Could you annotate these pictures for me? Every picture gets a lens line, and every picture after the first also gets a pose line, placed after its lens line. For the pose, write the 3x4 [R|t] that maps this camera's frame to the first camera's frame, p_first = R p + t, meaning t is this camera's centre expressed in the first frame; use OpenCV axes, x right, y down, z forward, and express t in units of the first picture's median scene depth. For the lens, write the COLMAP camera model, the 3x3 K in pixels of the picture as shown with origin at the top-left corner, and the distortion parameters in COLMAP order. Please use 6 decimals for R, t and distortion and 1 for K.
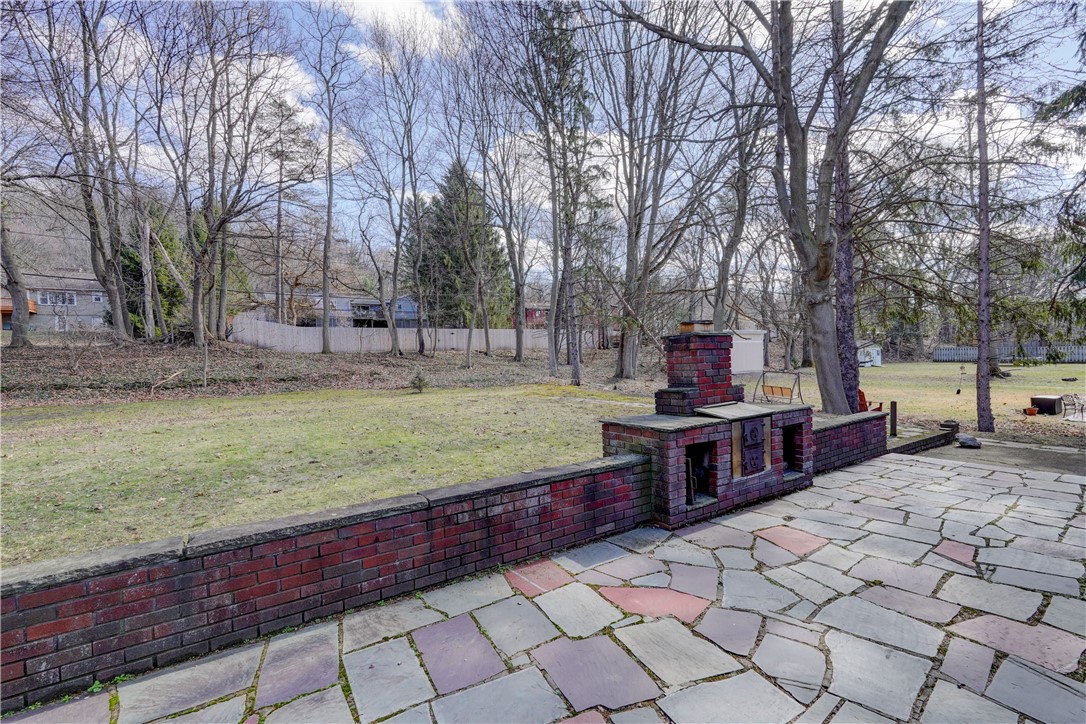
lens RADIAL K [[483.3, 0, 544.6], [0, 483.3, 353.4], [0, 0, 1]] dist [-0.014216, 0.007226]
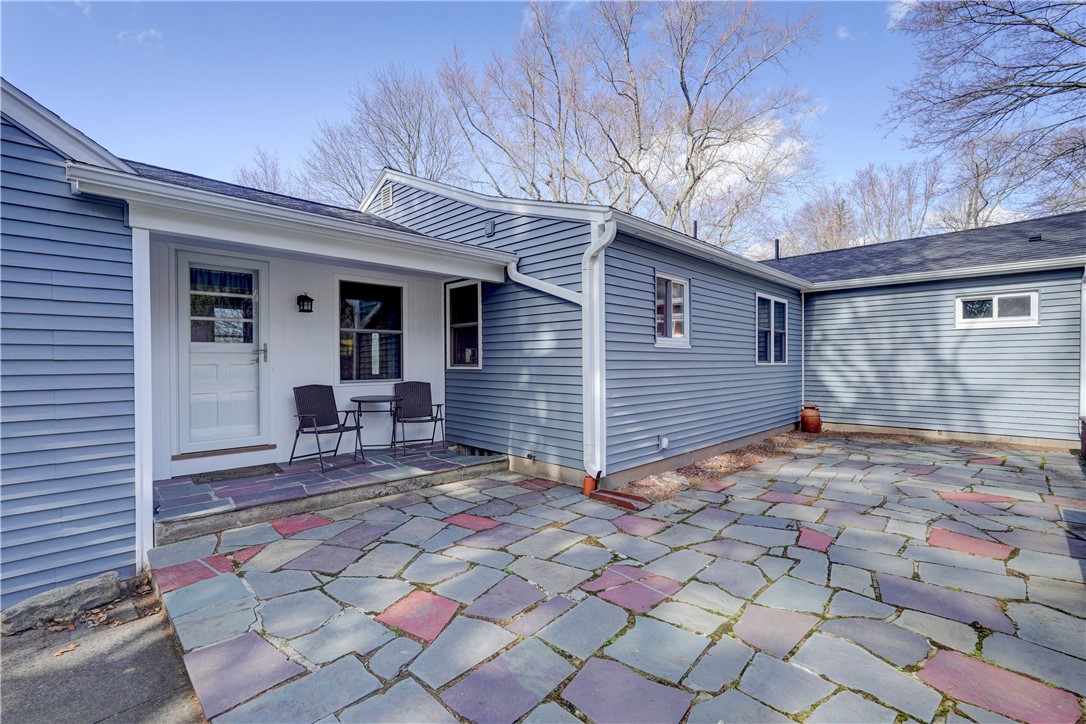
lens RADIAL K [[483.3, 0, 544.6], [0, 483.3, 353.4], [0, 0, 1]] dist [-0.014216, 0.007226]
pose [[-0.981162, 0.022489, -0.191872, 0.200608], [0.025751, 0.999563, -0.014524, 0.000549], [0.191461, -0.019191, -0.981313, 0.237462]]
